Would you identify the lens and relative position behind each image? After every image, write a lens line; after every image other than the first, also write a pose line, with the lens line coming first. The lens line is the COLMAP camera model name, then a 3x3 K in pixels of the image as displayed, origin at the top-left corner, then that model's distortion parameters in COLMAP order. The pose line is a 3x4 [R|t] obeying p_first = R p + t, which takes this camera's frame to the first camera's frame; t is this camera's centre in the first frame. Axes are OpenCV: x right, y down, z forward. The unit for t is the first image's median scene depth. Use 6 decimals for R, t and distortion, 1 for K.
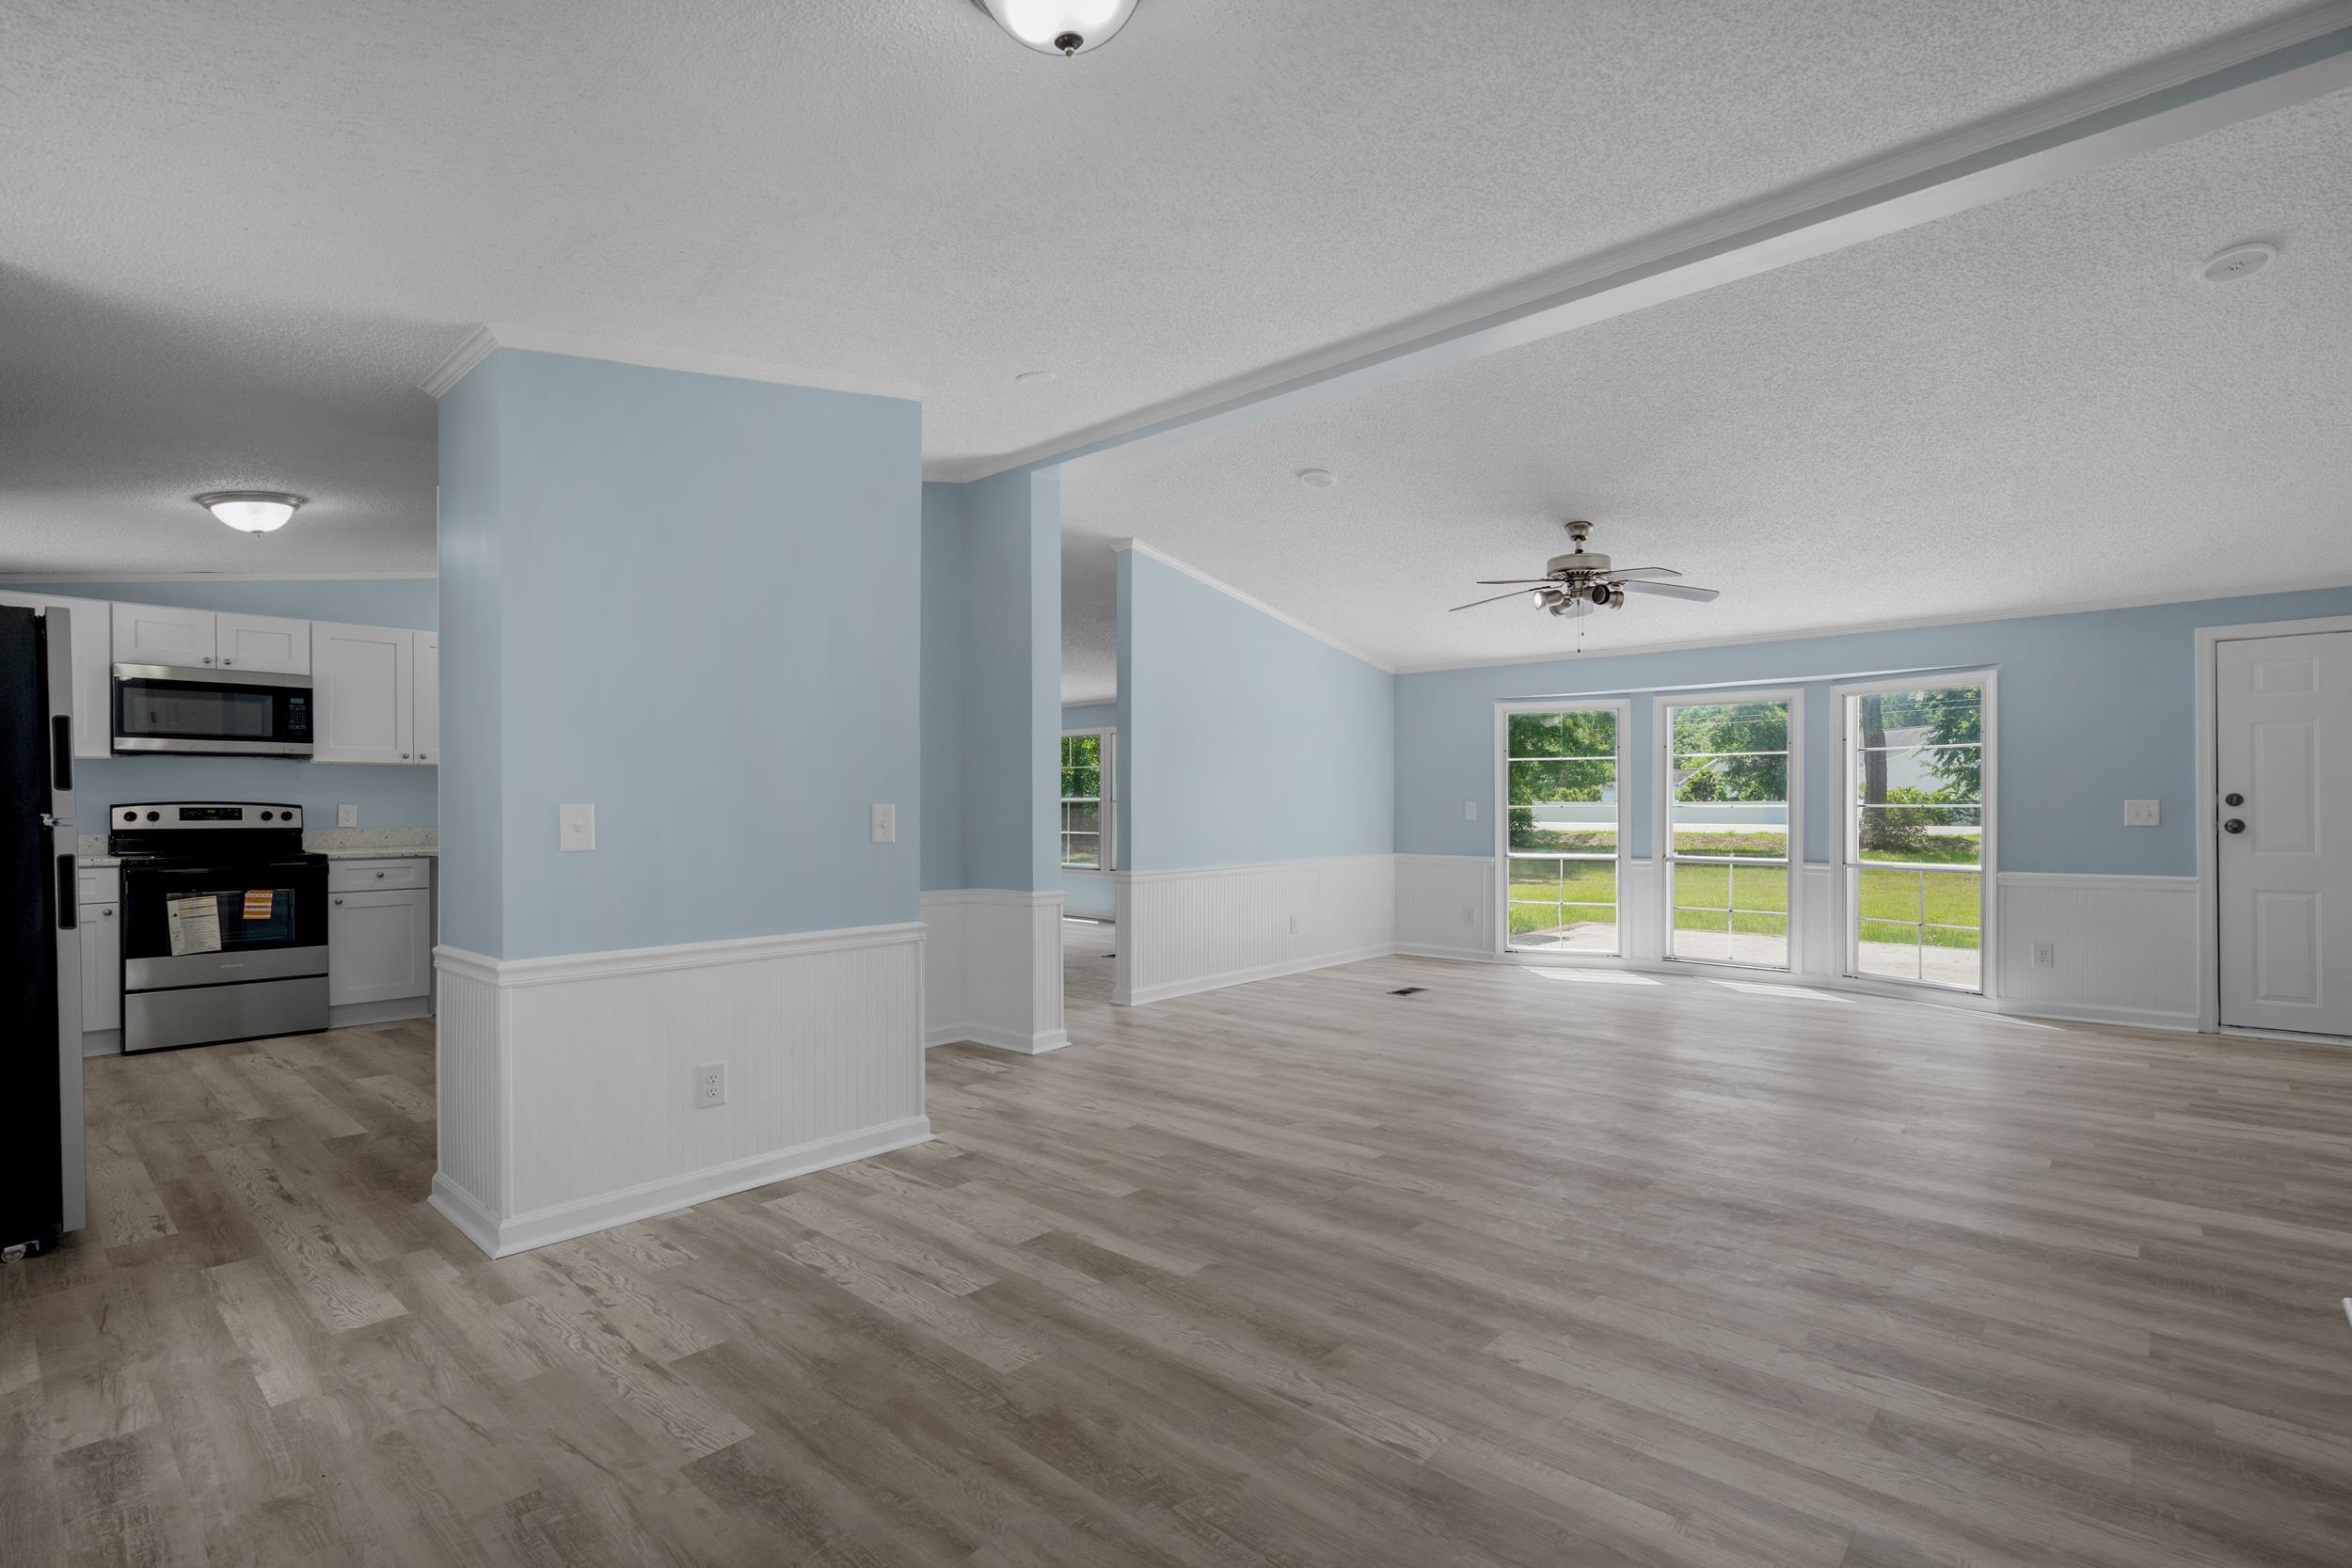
lens RADIAL K [[1076.2, 0, 1181.6], [0, 1076.2, 813.0], [0, 0, 1]] dist [-0.008028, 0.002110]
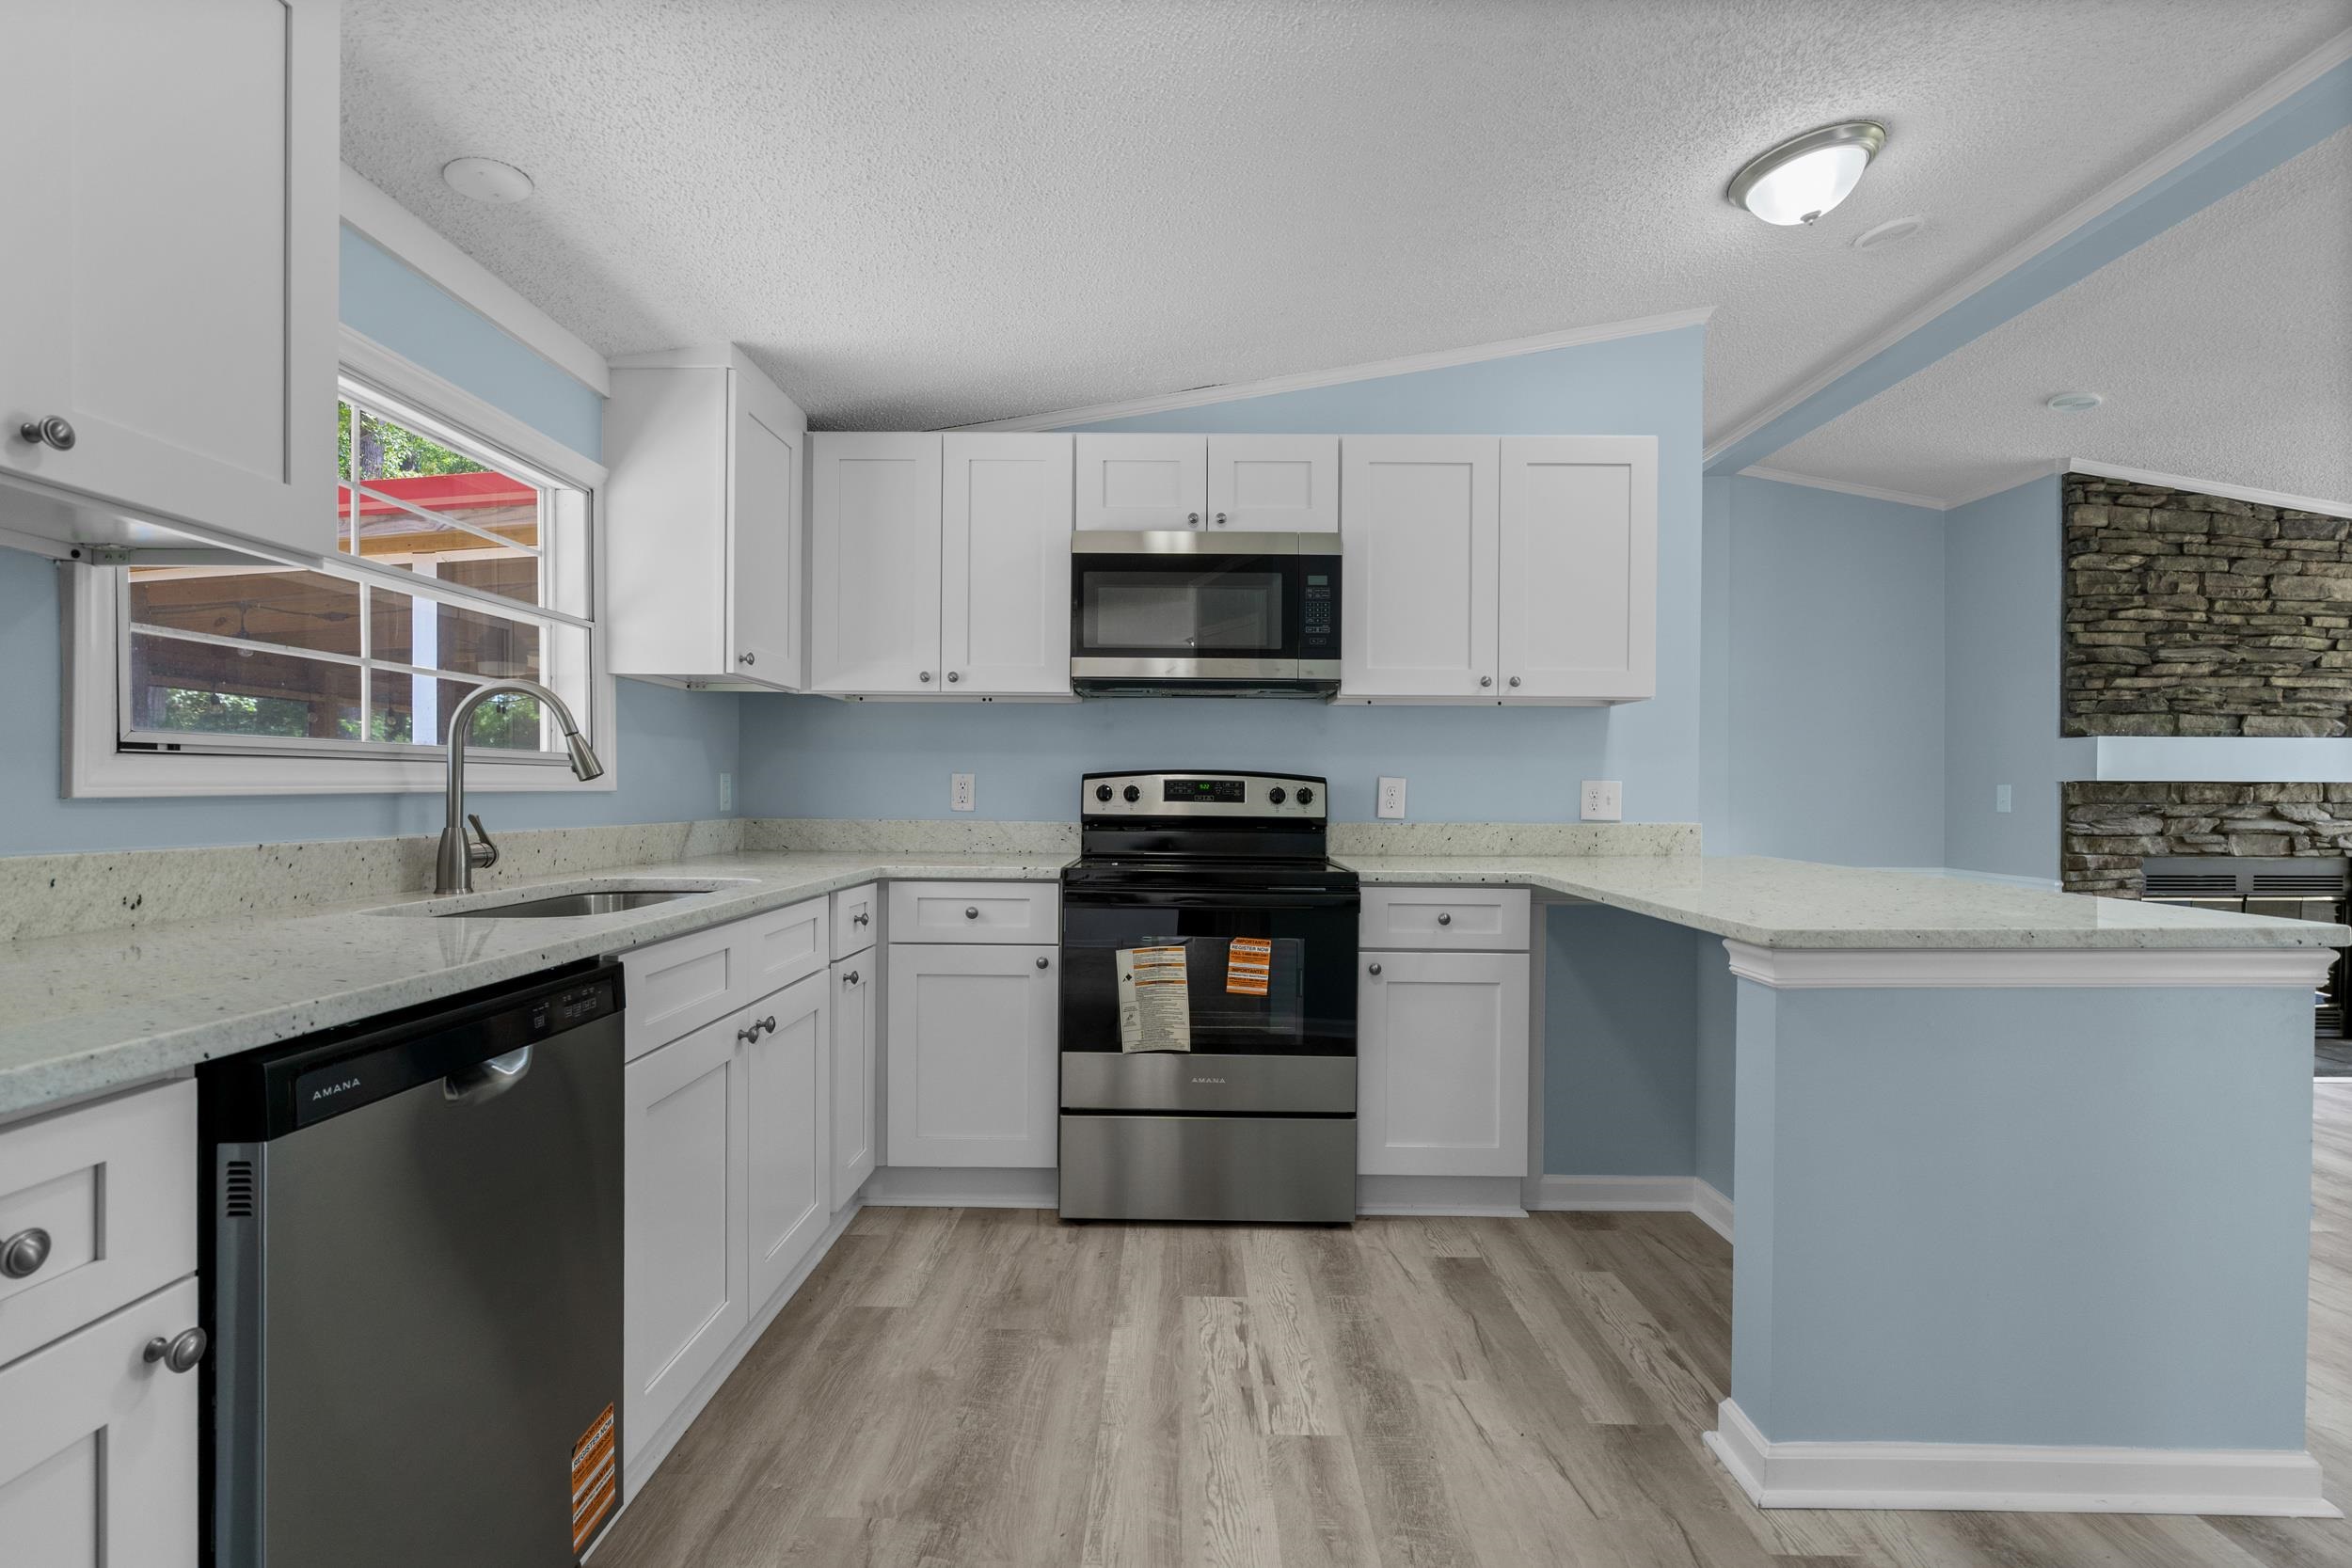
lens RADIAL K [[1076.2, 0, 1168.7], [0, 1076.2, 793.6], [0, 0, 1]] dist [-0.008028, 0.002110]
pose [[0.655494, 0.006623, -0.755171, -0.505814], [-0.017468, 0.999827, -0.006394, 0.006827], [0.754998, 0.017383, 0.655496, 0.640609]]
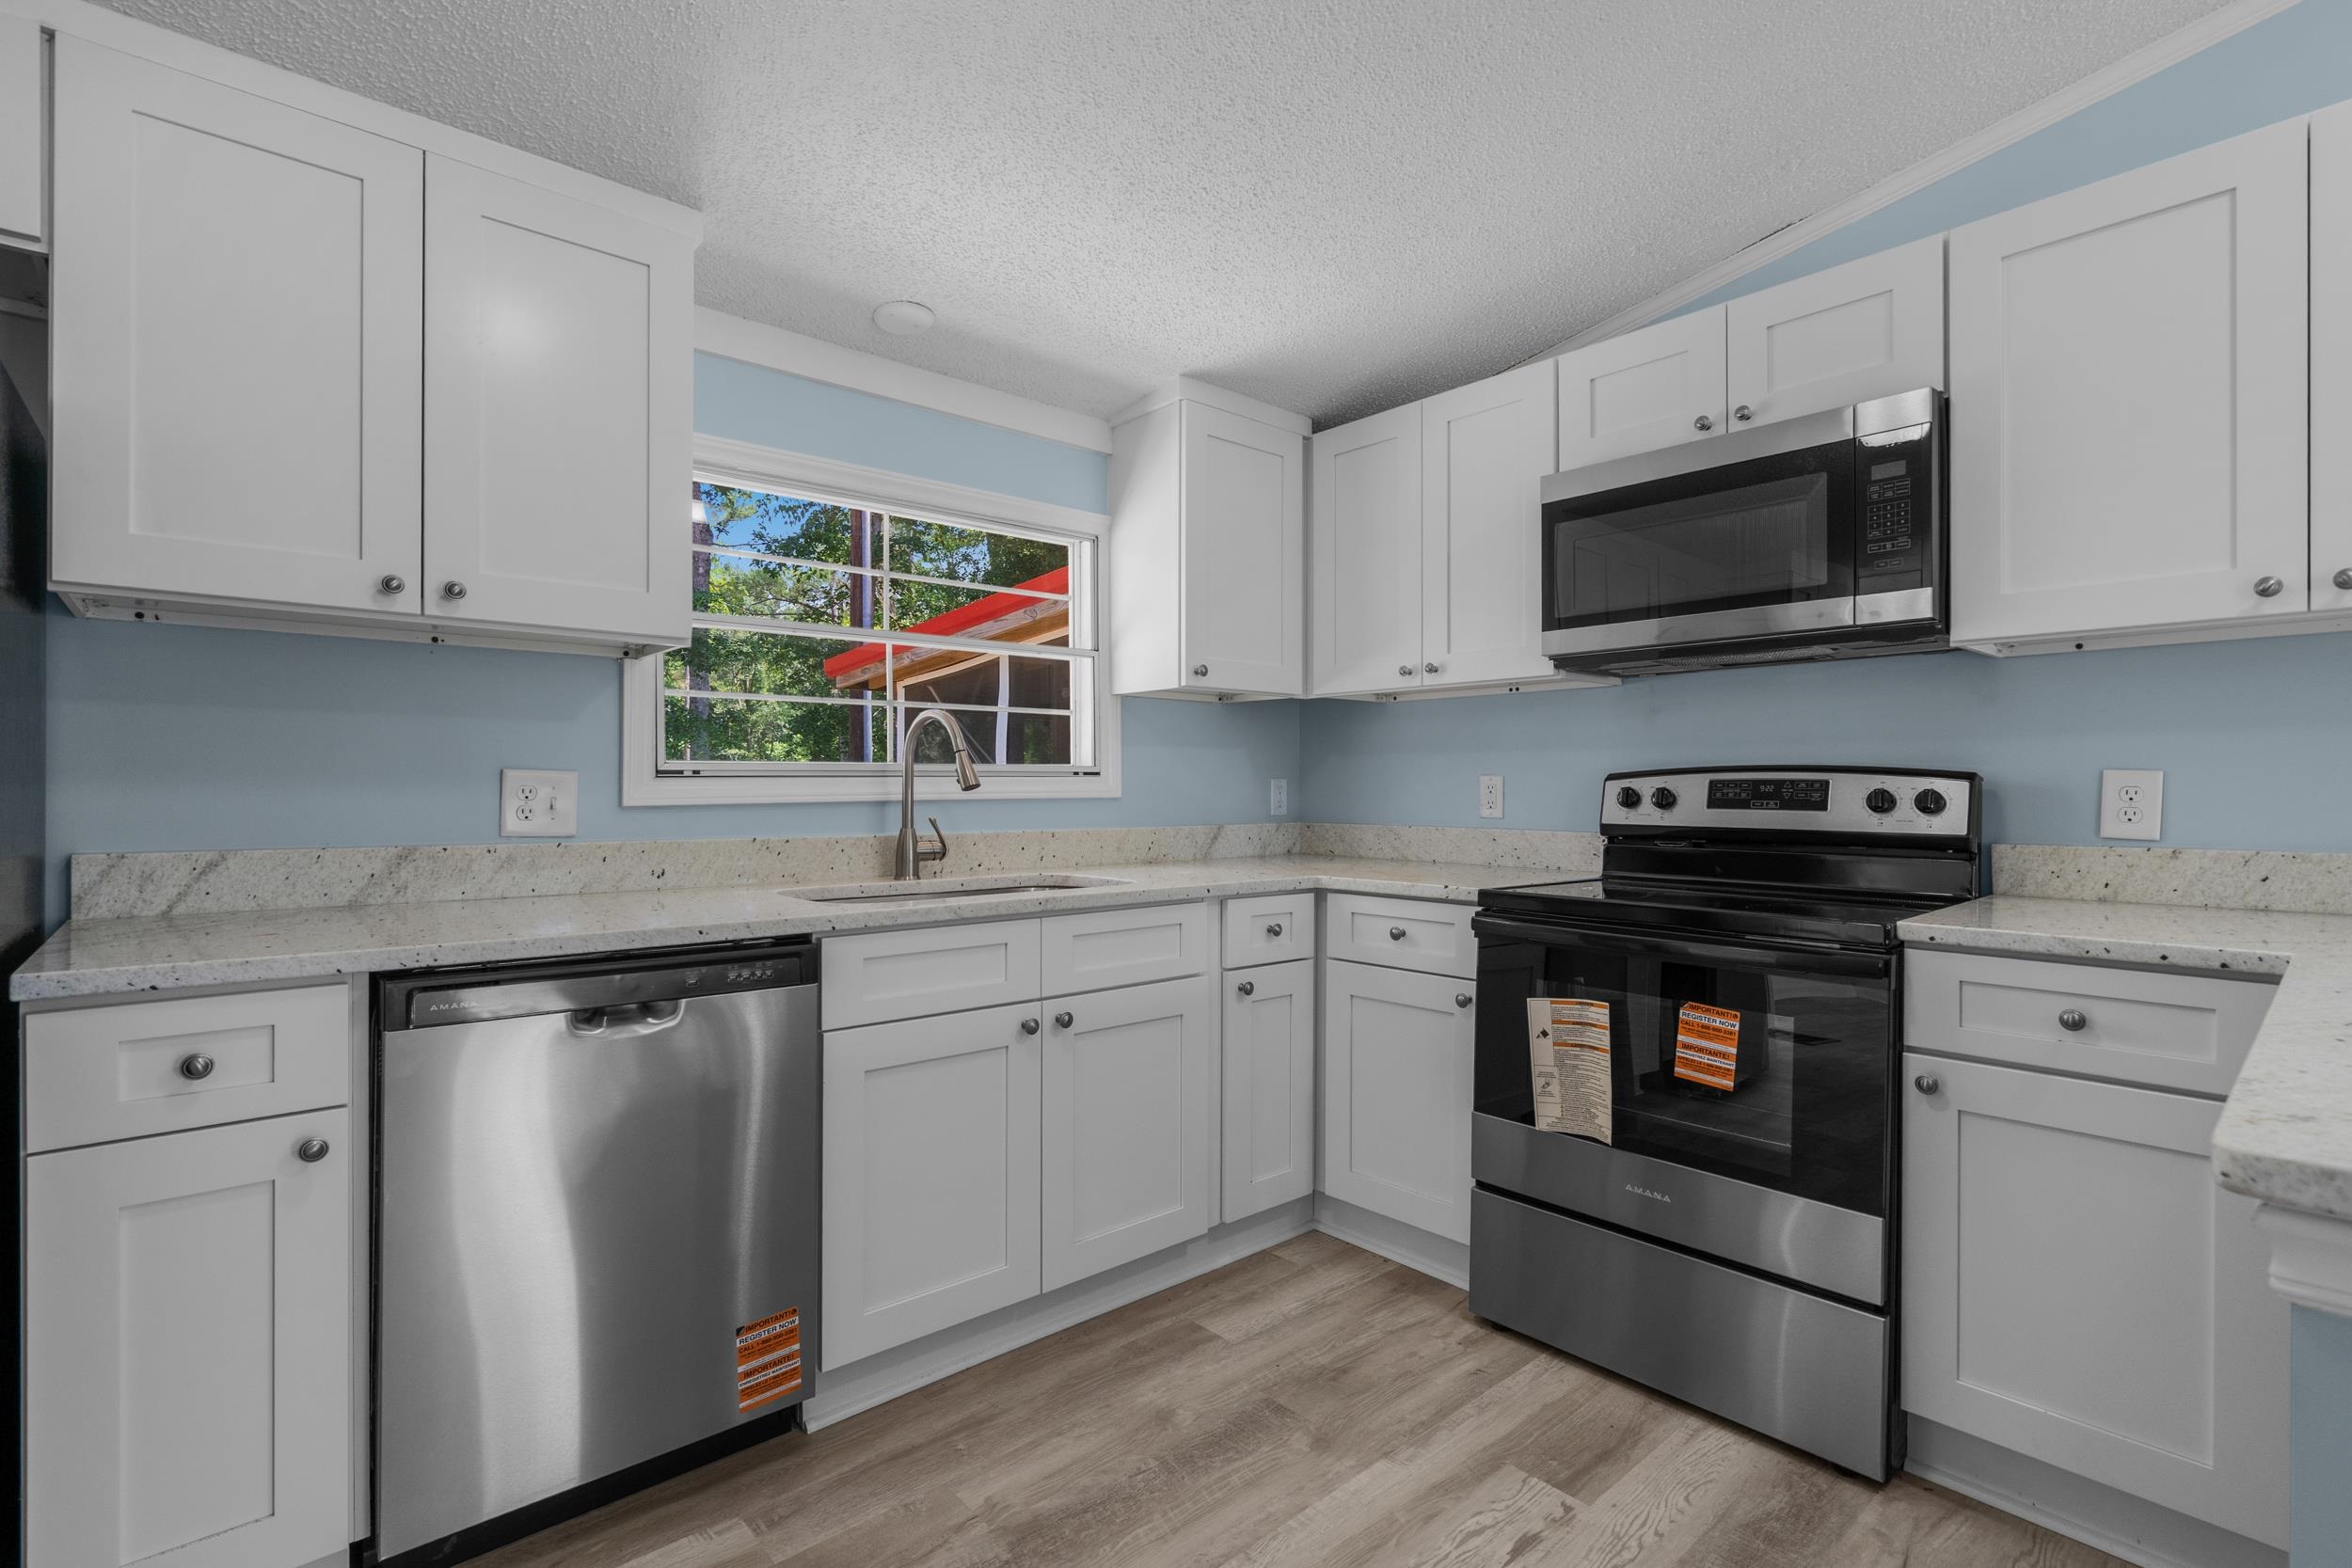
lens RADIAL K [[1076.2, 0, 1164.4], [0, 1076.2, 786.9], [0, 0, 1]] dist [-0.008028, 0.002110]
pose [[-0.123173, -0.001289, -0.992384, -0.488587], [-0.011642, 0.999932, 0.000147, 0.000707], [0.992317, 0.011572, -0.123180, 0.874280]]
